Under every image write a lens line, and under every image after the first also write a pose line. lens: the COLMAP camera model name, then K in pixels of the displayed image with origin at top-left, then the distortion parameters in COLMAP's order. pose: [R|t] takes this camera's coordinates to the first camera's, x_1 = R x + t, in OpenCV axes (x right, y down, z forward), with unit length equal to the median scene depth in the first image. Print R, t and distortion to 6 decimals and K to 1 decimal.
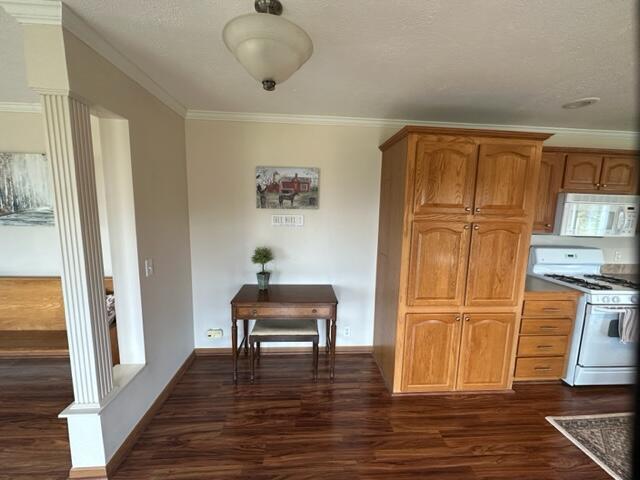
lens RADIAL K [[256.5, 0, 323.0], [0, 256.5, 239.4], [0, 0, 1]] dist [0.000841, 0.000738]
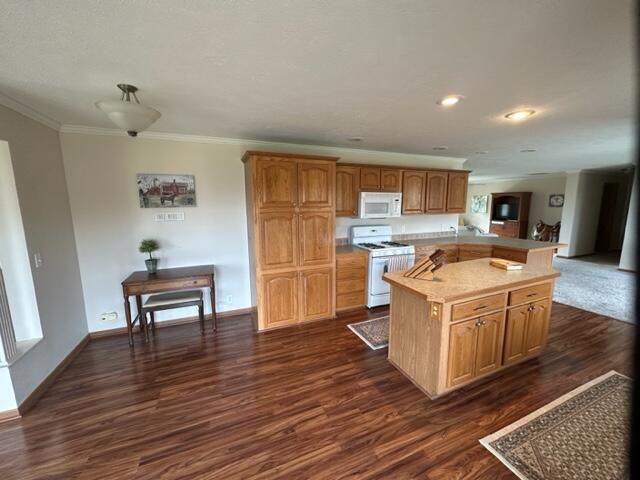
lens RADIAL K [[256.5, 0, 321.1], [0, 256.5, 239.8], [0, 0, 1]] dist [0.000841, 0.000738]
pose [[0.949883, -0.073880, 0.303751, 0.200618], [0.066792, 0.997198, 0.033675, 0.052178], [-0.305388, -0.011699, 0.952156, -0.489176]]
